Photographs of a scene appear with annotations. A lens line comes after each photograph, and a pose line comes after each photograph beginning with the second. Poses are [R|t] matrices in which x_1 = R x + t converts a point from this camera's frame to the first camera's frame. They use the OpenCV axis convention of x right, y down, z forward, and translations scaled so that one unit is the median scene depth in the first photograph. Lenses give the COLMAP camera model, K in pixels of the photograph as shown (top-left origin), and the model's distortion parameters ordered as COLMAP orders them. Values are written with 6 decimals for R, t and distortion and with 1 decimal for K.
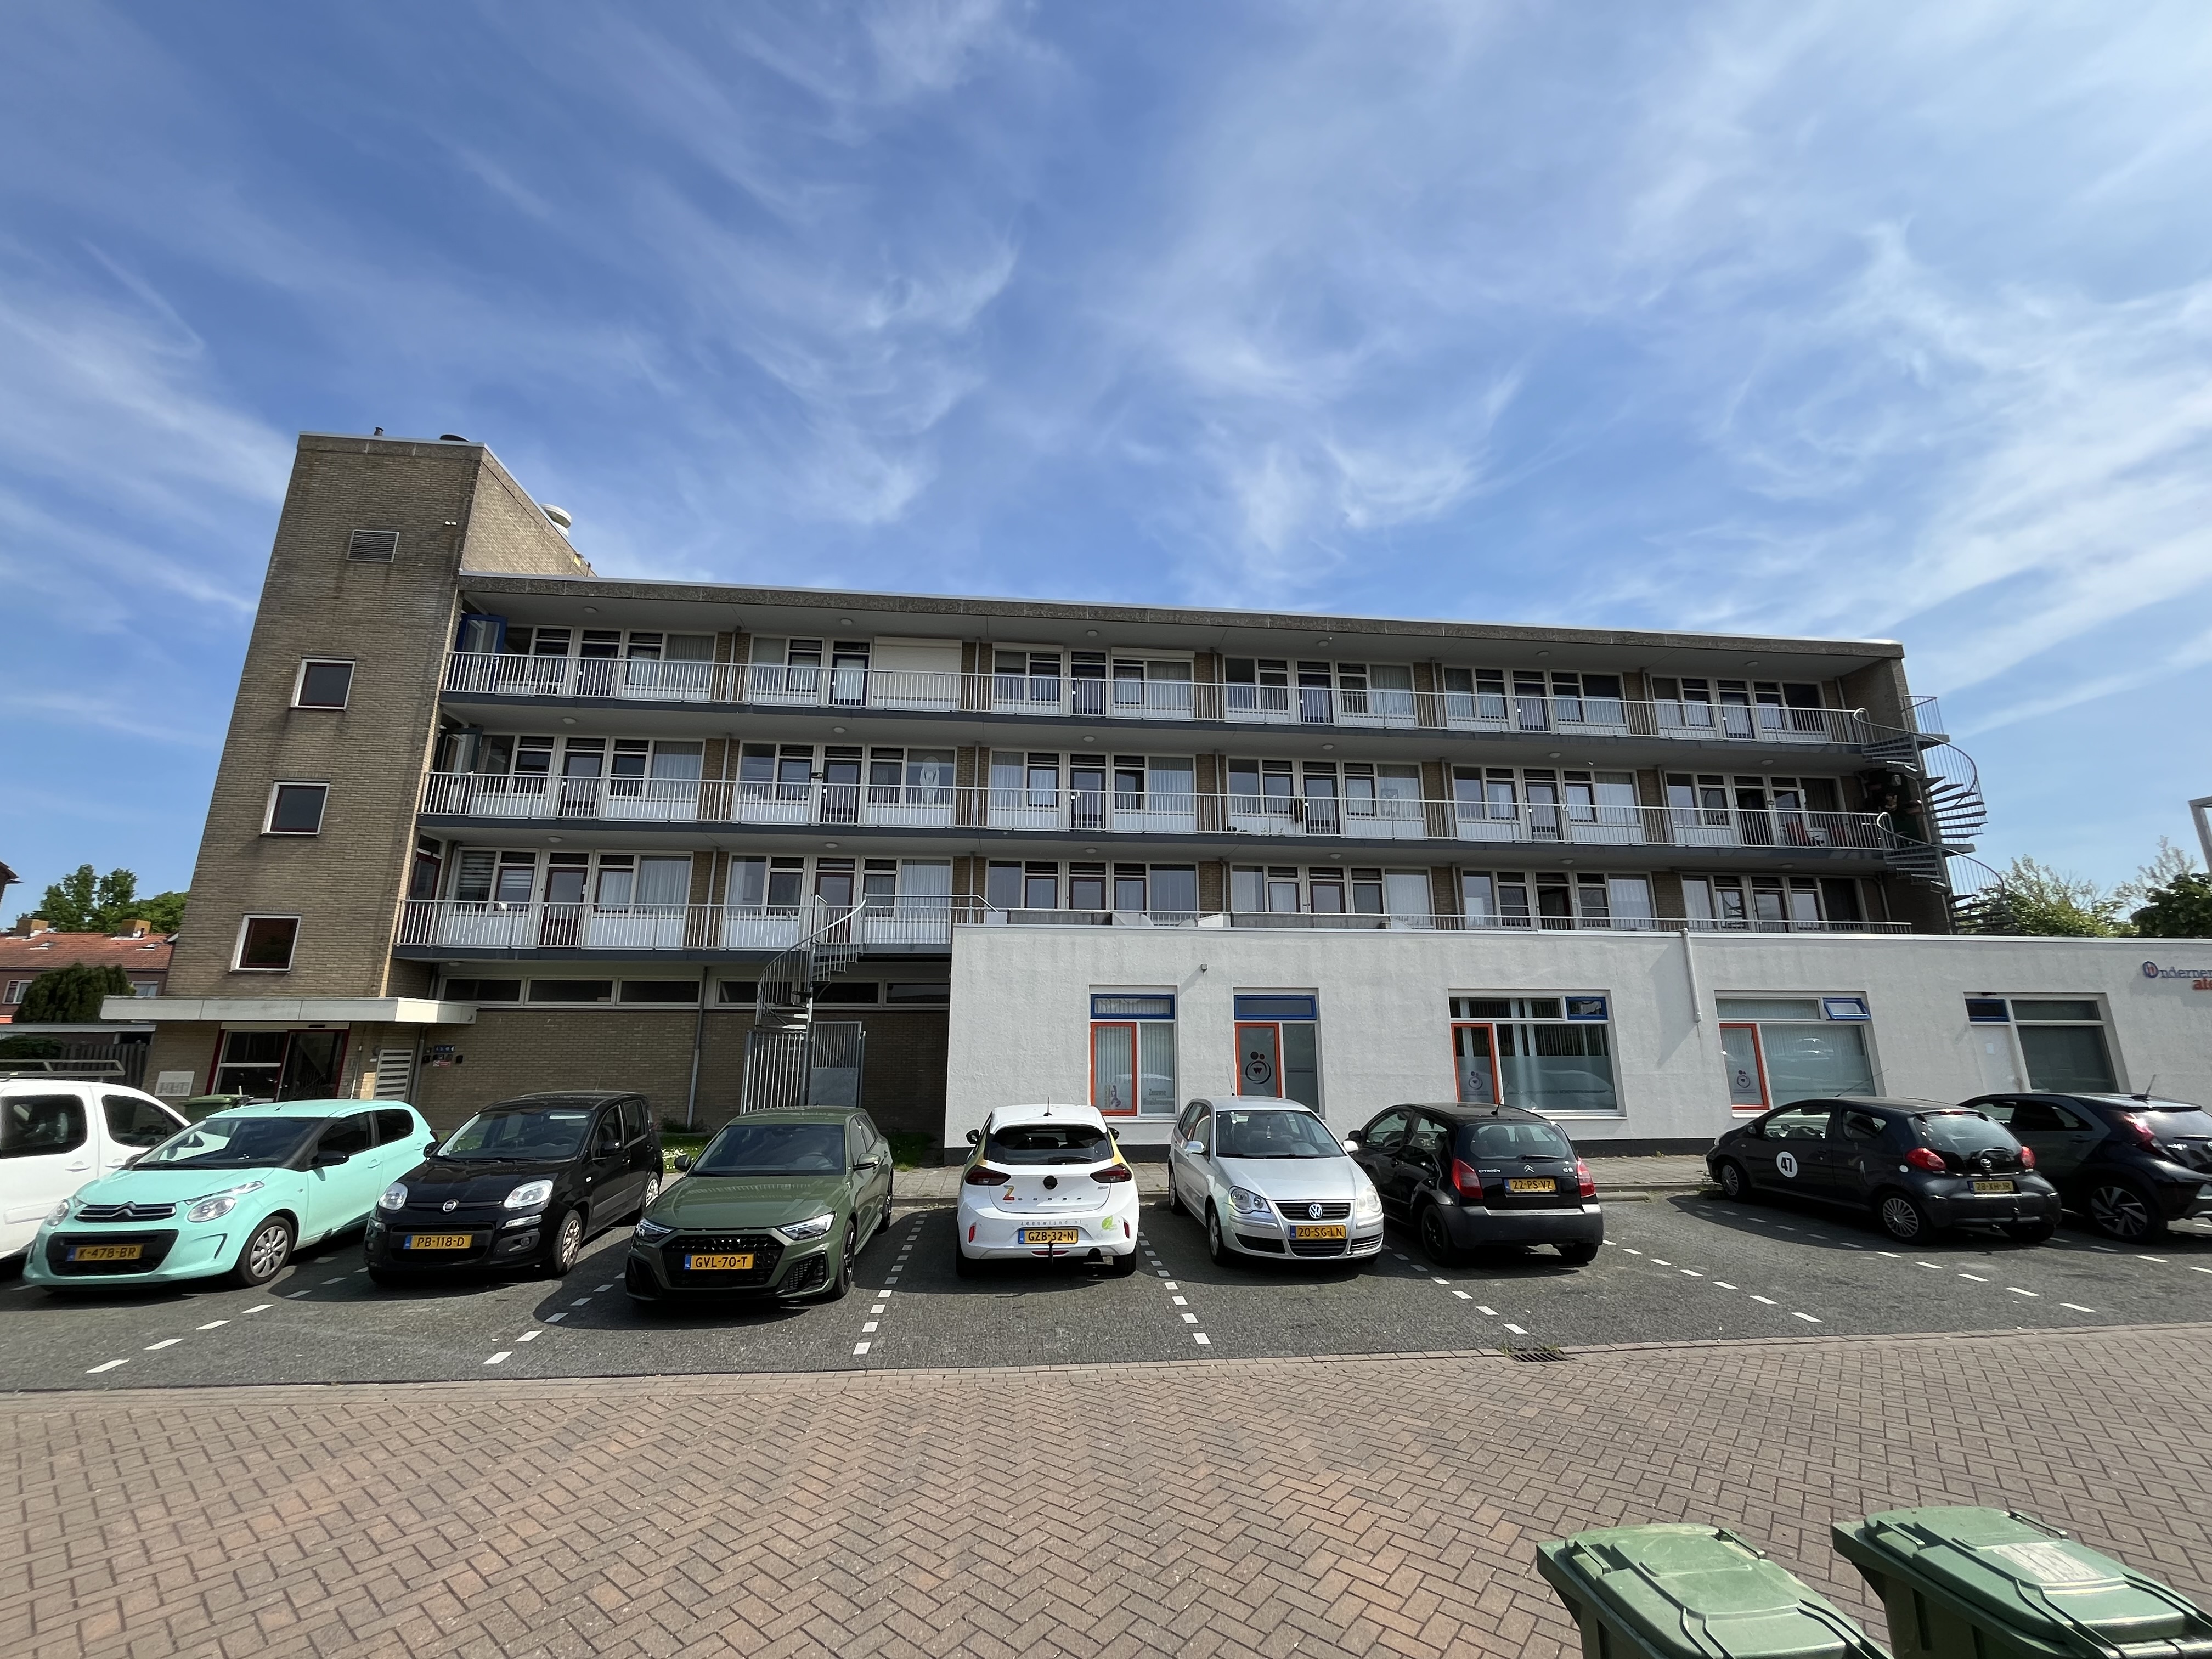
lens RADIAL K [[884.2, 0, 1106.0], [0, 884.2, 829.5], [0, 0, 1]] dist [-0.000036, -0.000289]
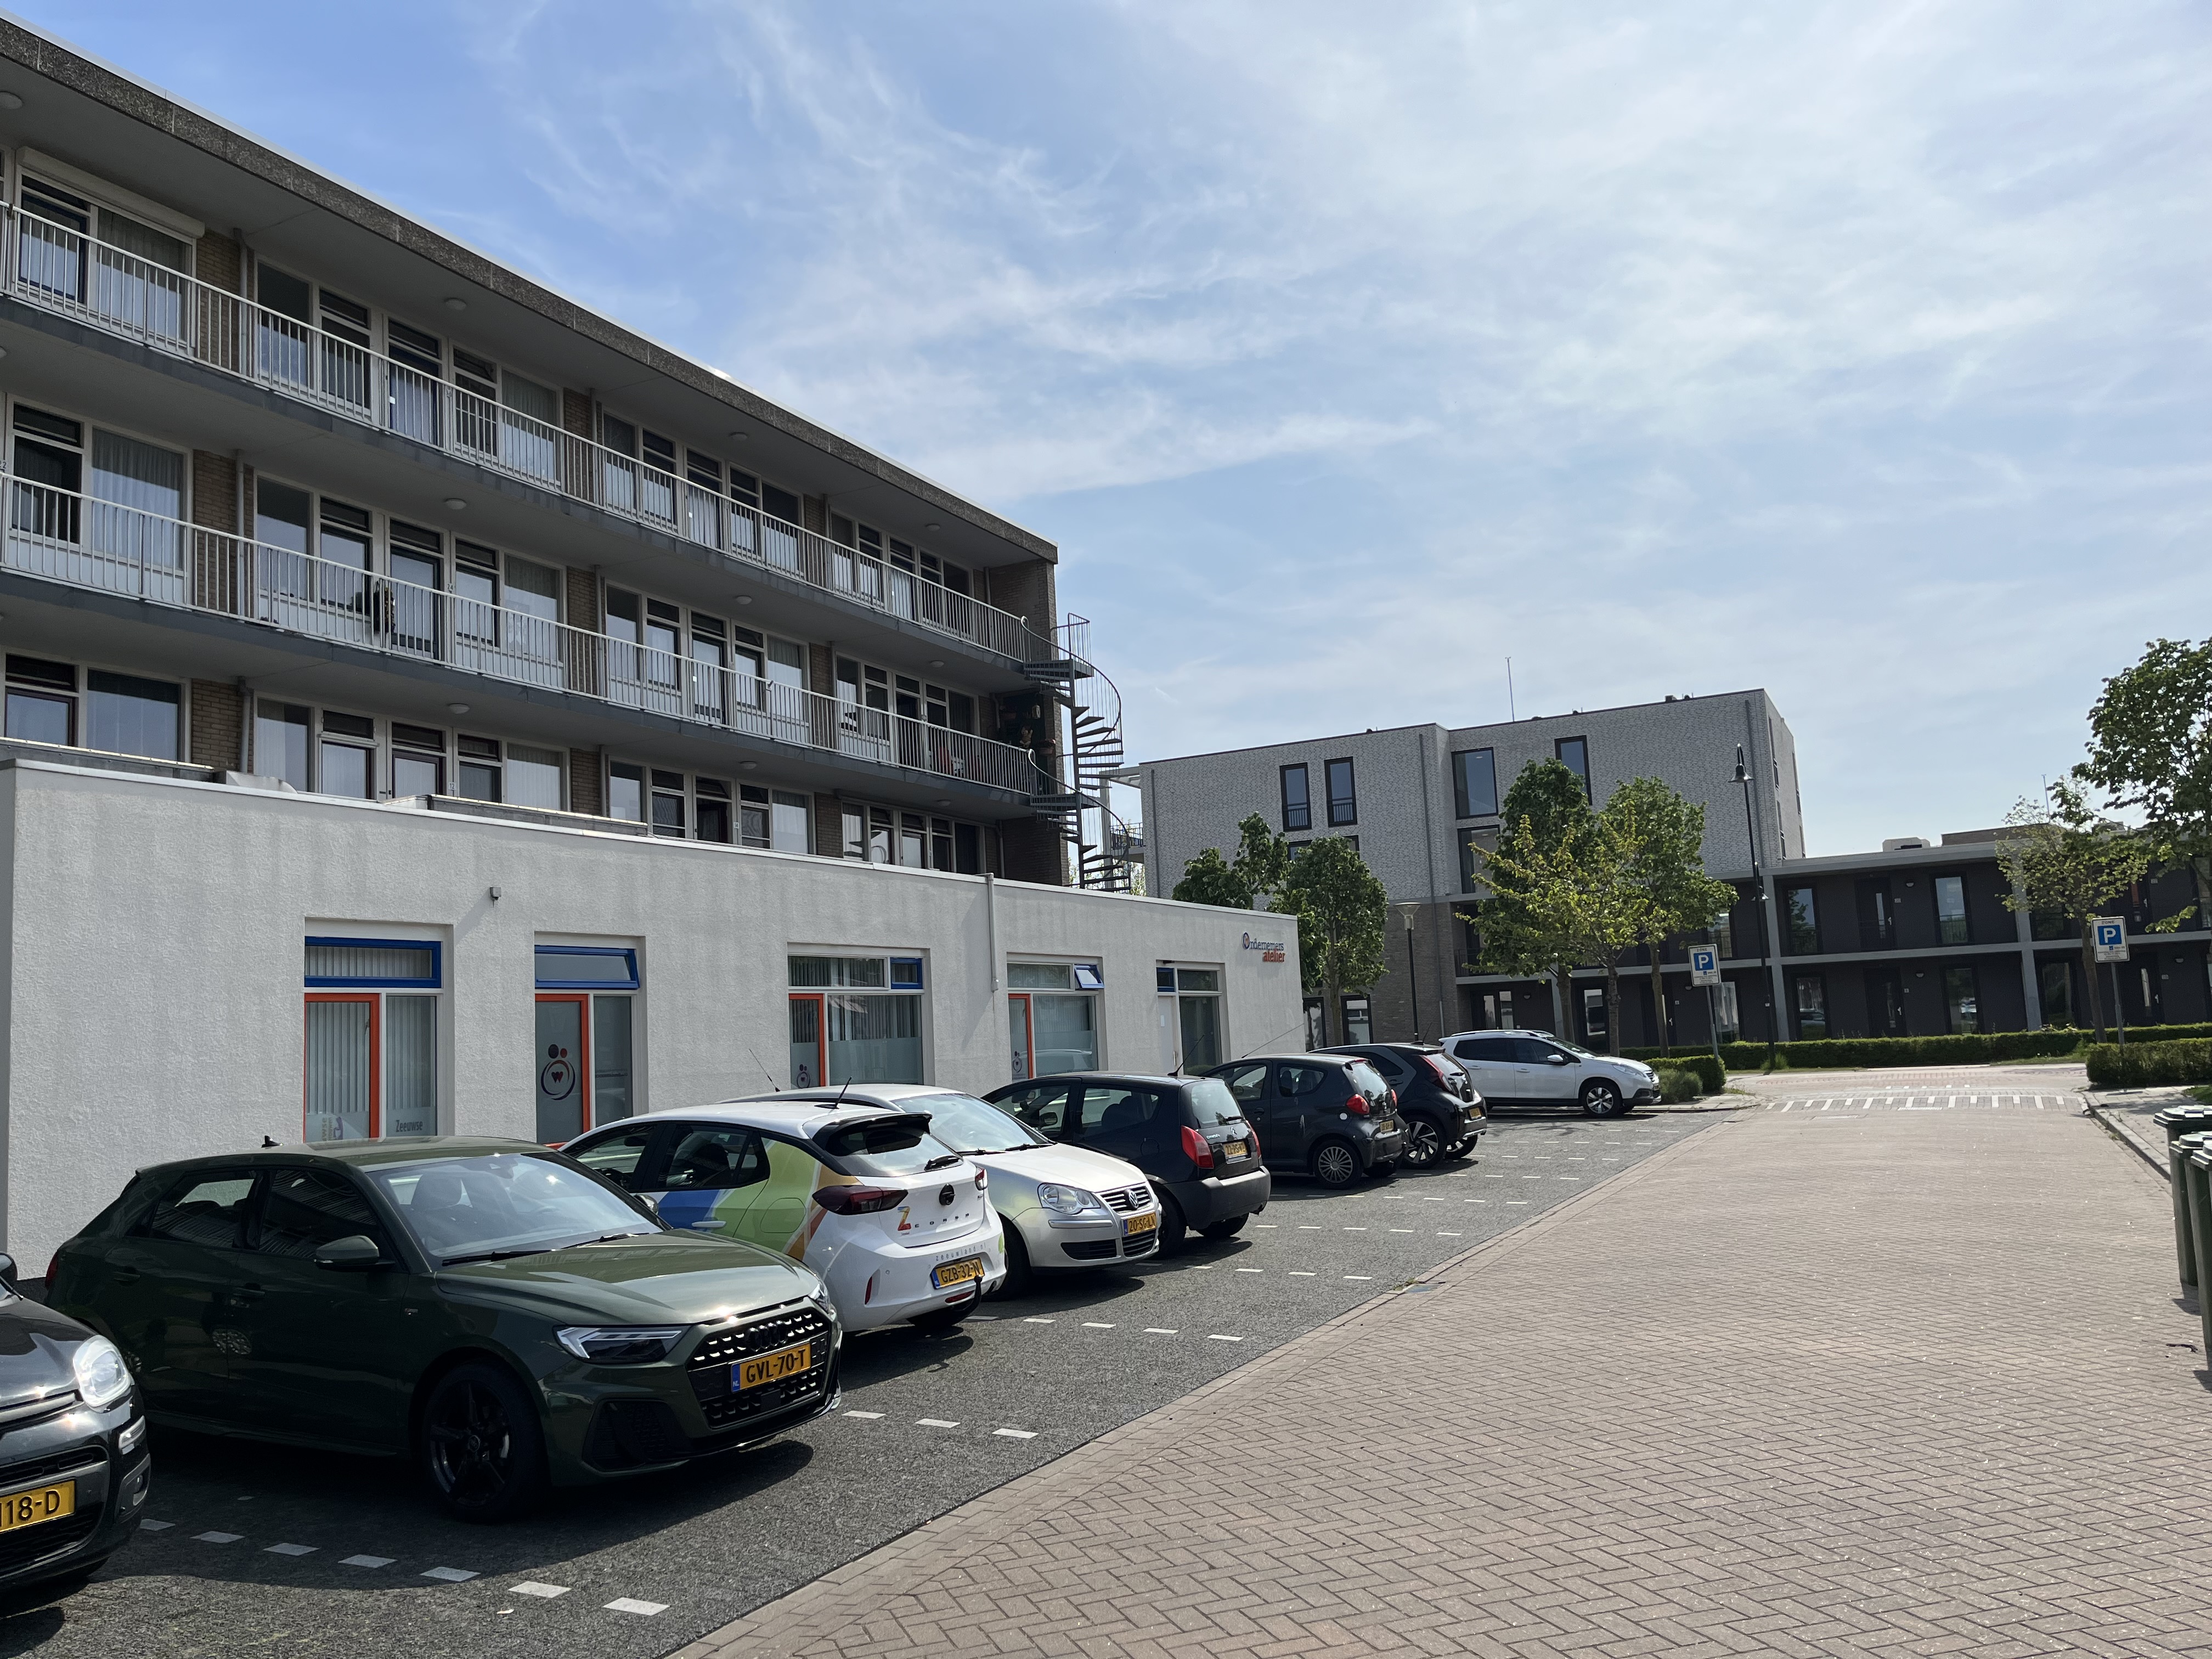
lens RADIAL K [[1639.3, 0, 1106.0], [0, 1639.3, 829.5], [0, 0, 1]] dist [0.033850, -0.006390]
pose [[0.554450, 0.077571, 0.828594, -0.355127], [-0.145365, 0.989367, 0.004649, 0.041145], [-0.819423, -0.123026, 0.559831, 0.097393]]
